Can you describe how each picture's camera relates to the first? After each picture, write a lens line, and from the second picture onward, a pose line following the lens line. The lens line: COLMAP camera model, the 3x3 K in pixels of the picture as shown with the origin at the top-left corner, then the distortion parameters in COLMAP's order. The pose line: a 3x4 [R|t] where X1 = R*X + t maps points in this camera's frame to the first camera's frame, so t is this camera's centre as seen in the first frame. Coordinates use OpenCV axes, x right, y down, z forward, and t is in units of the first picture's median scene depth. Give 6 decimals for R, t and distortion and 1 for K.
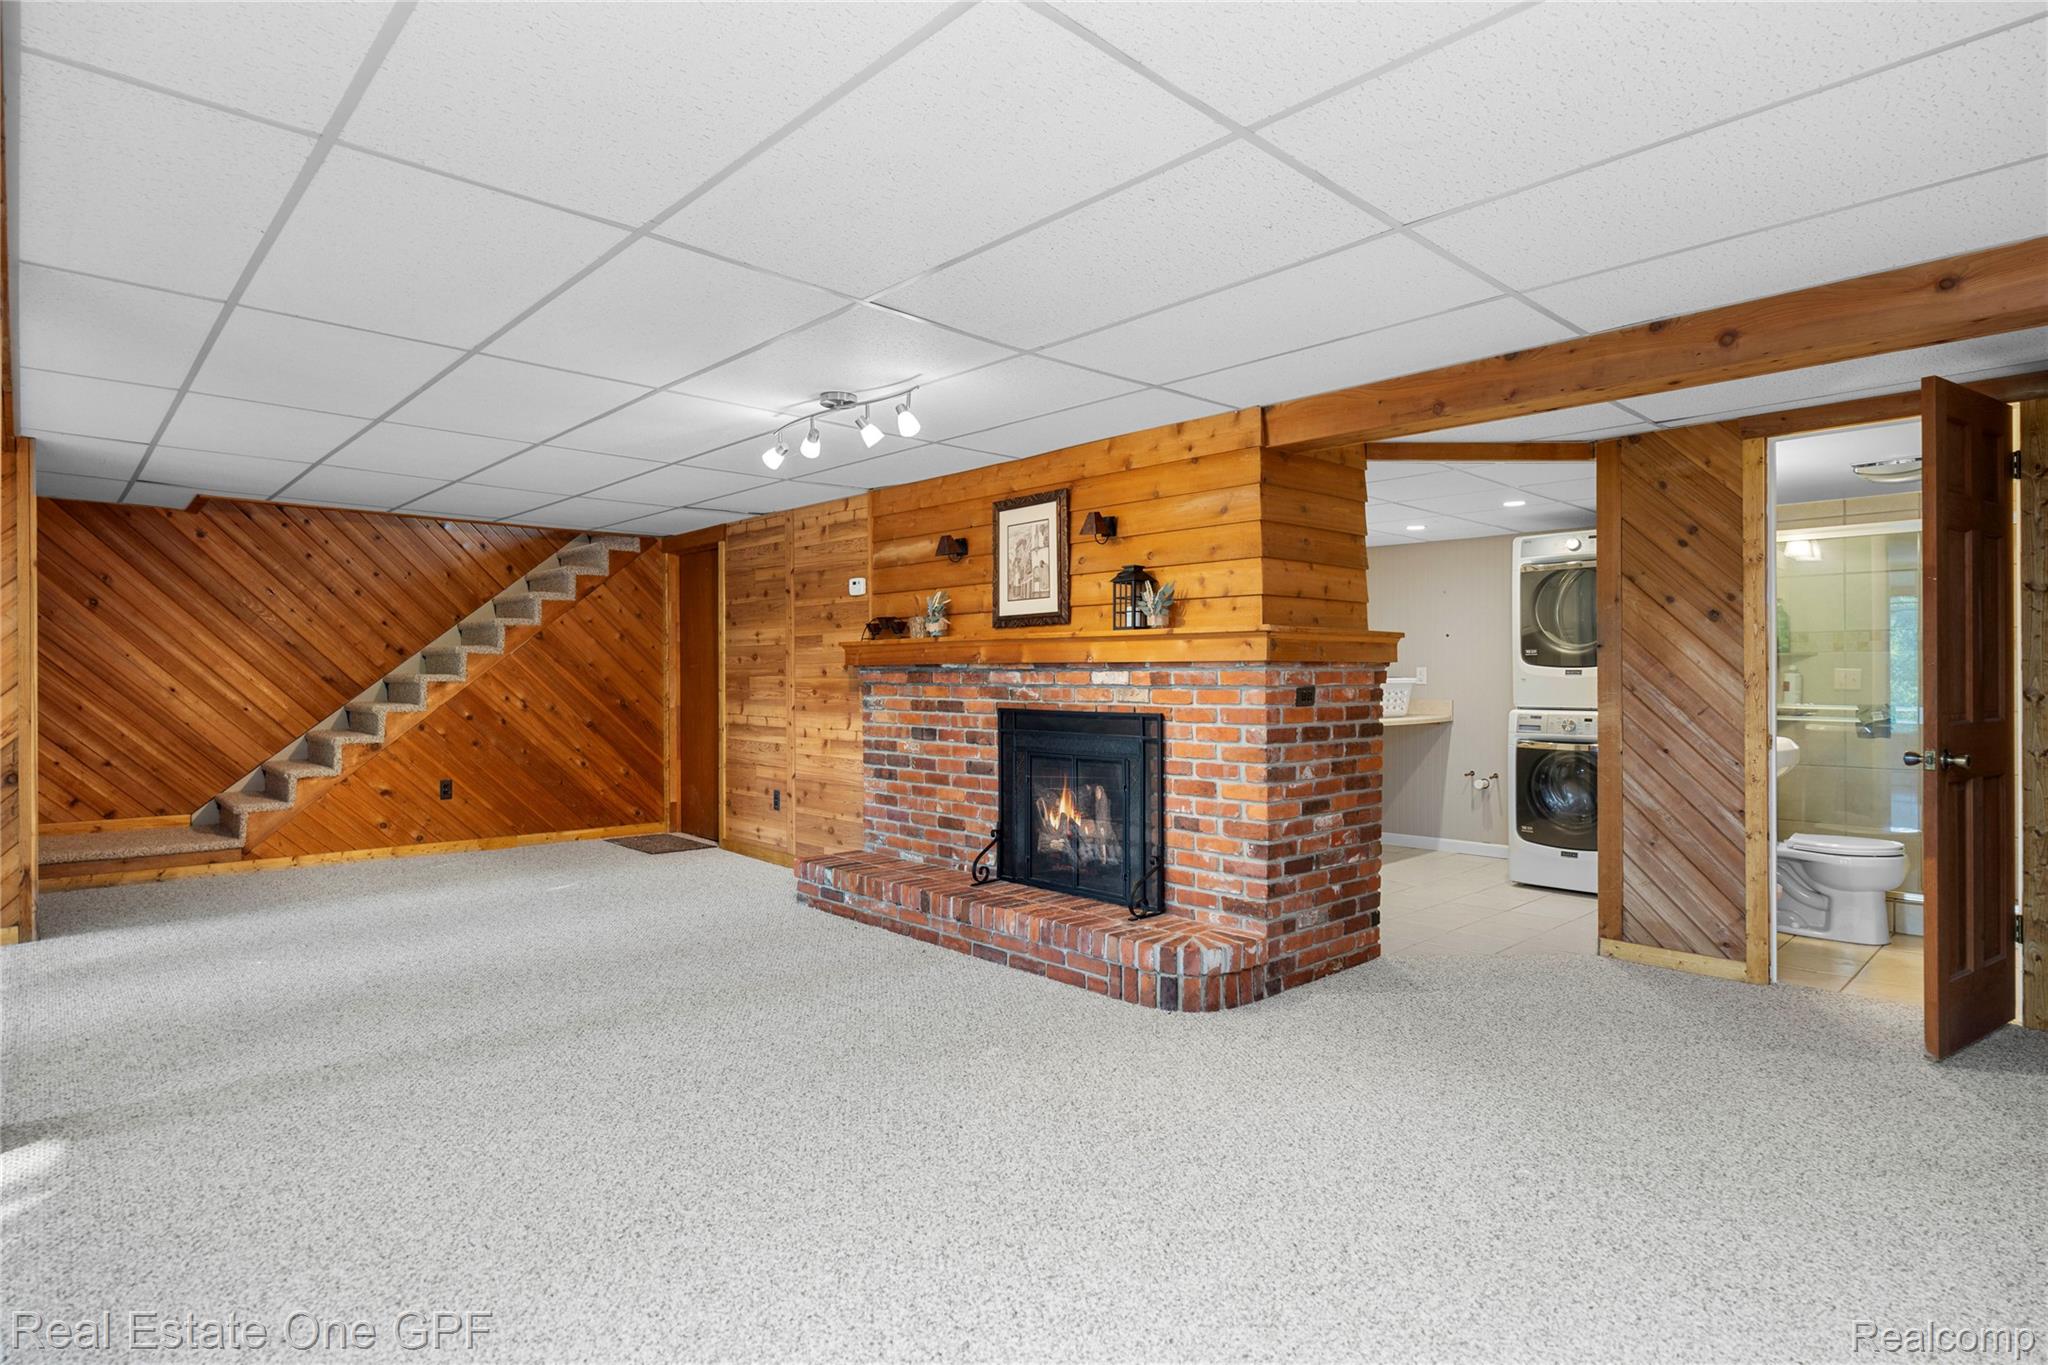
lens RADIAL K [[1062.8, 0, 1024.0], [0, 1062.8, 682.5], [0, 0, 1]] dist [-0.004395, -0.001260]
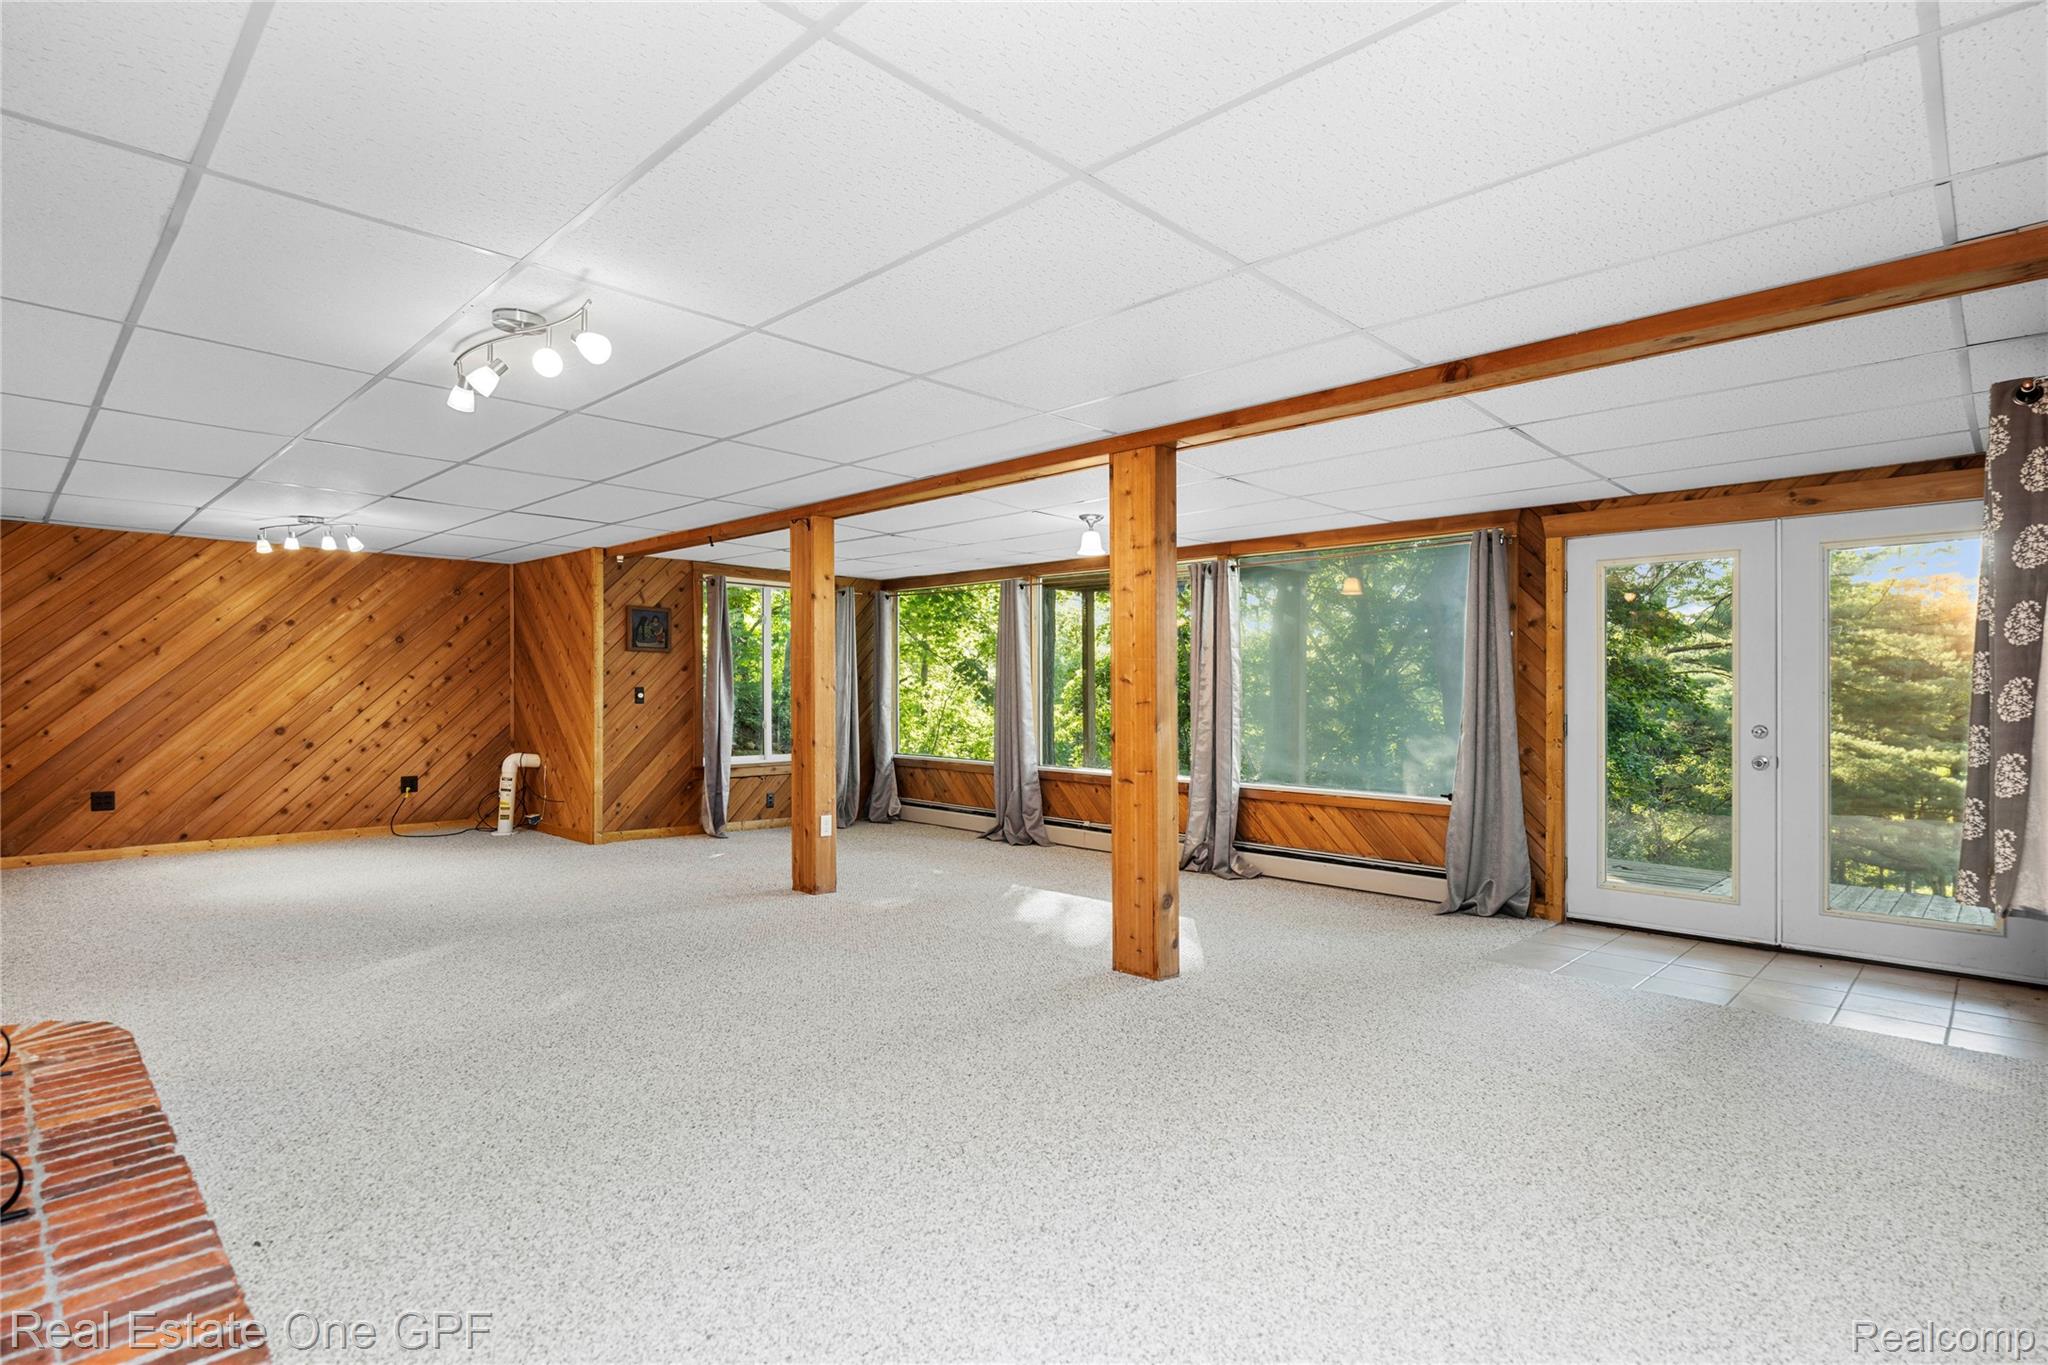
lens RADIAL K [[1010.4, 0, 1019.2], [0, 1010.4, 688.6], [0, 0, 1]] dist [0.016395, -0.012568]
pose [[-0.999045, -0.007929, -0.042957, -0.373327], [-0.008039, 0.999965, 0.002374, -0.006912], [0.042937, 0.002717, -0.999074, 1.311863]]
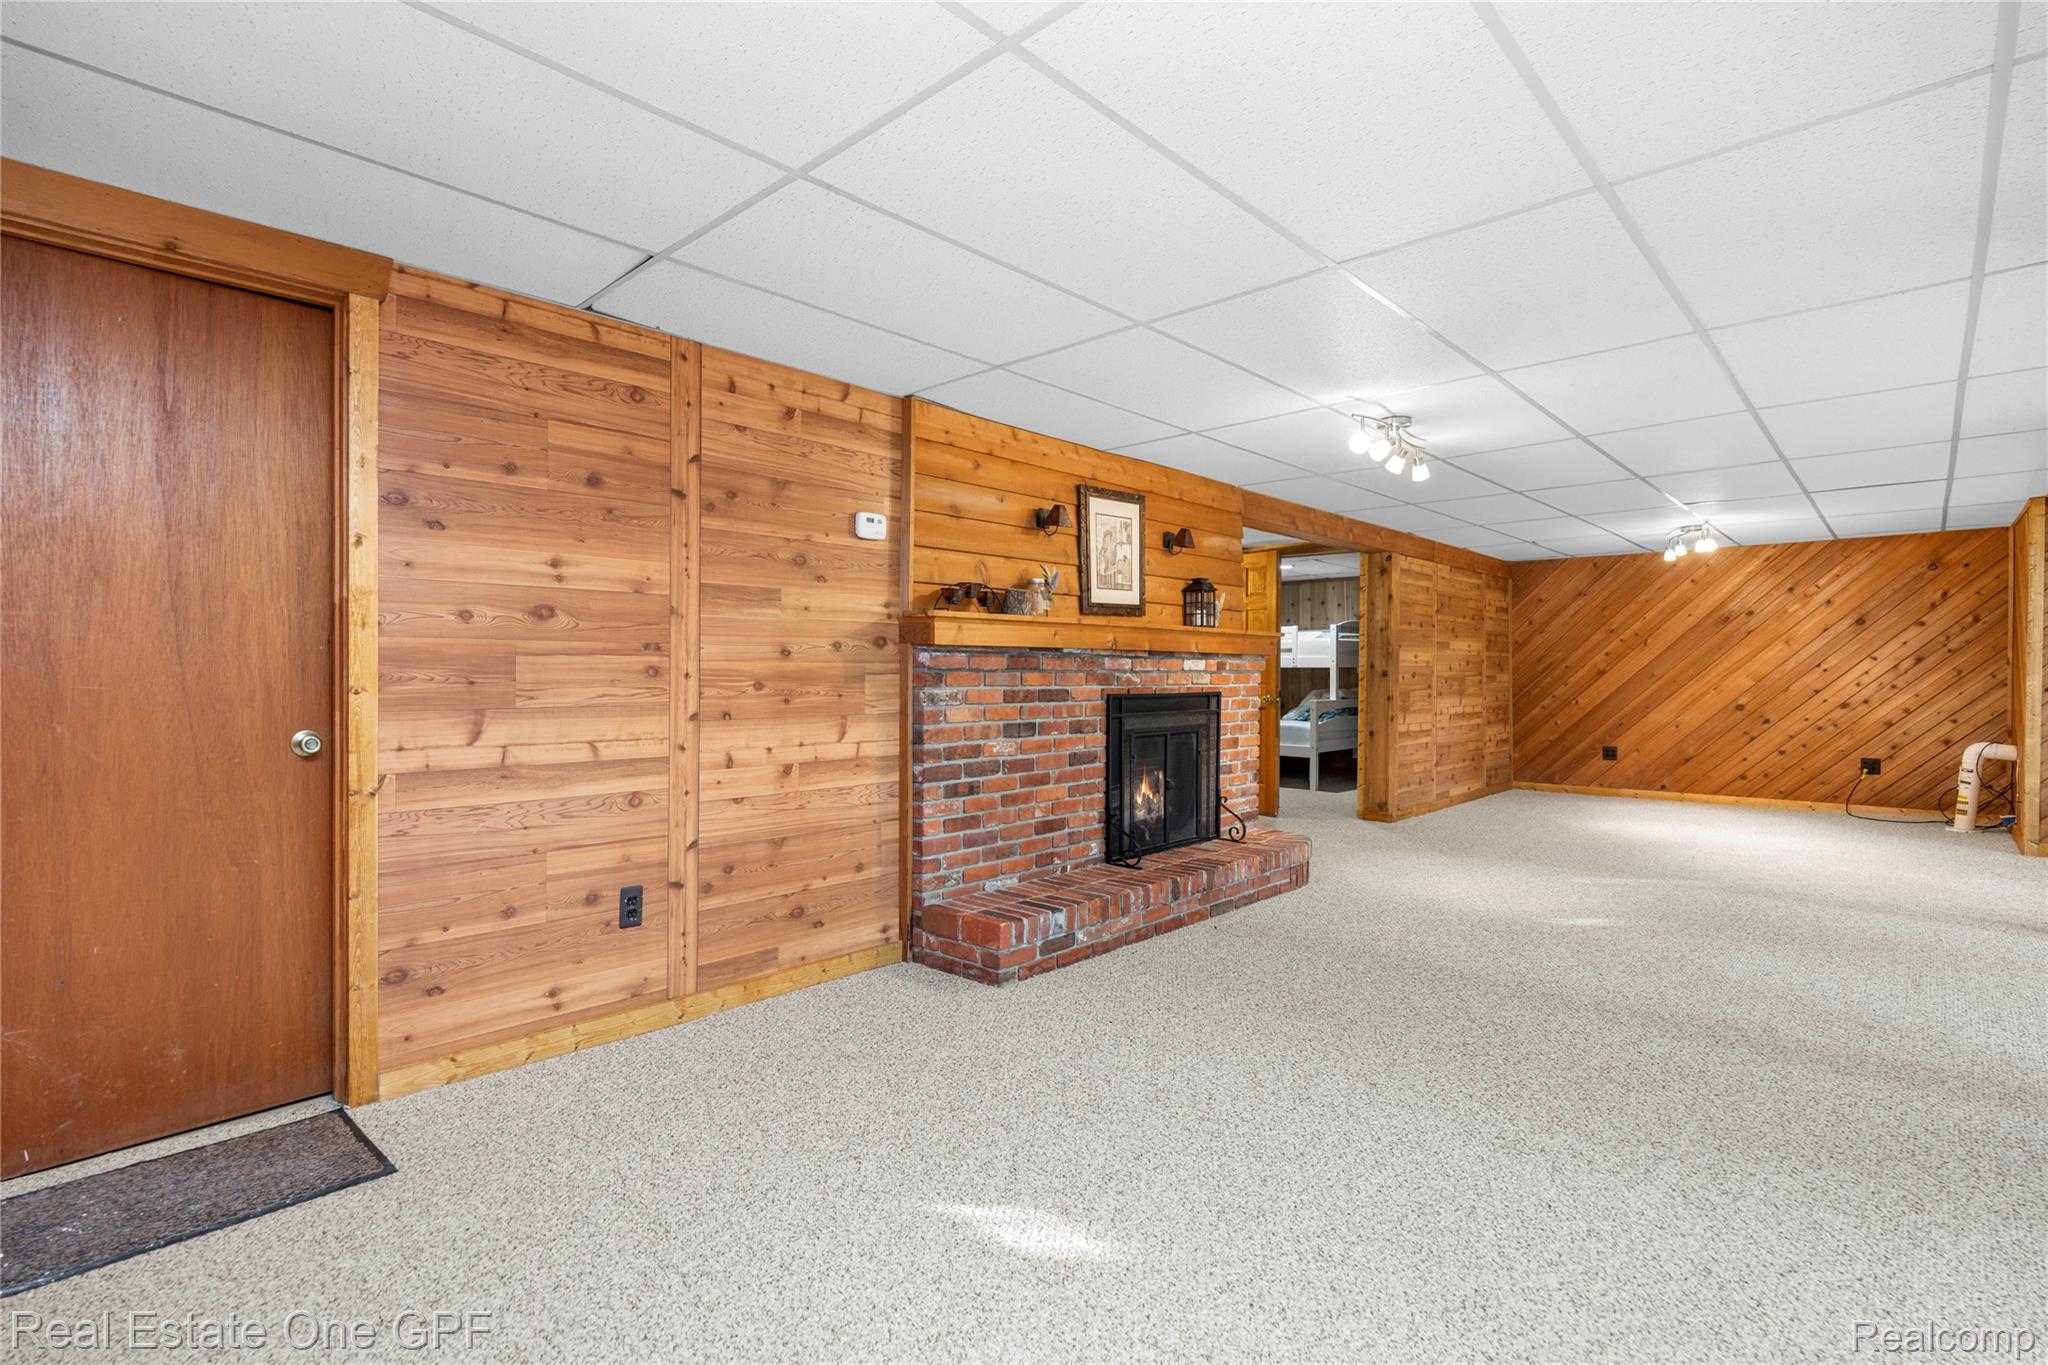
lens RADIAL K [[971.2, 0, 1024.0], [0, 971.2, 682.5], [0, 0, 1]] dist [0.001845, 0.000046]
pose [[-0.066388, -0.011929, 0.997723, -0.906415], [0.002665, 0.999923, 0.012133, 0.001544], [-0.997790, 0.003465, -0.066351, 1.104224]]
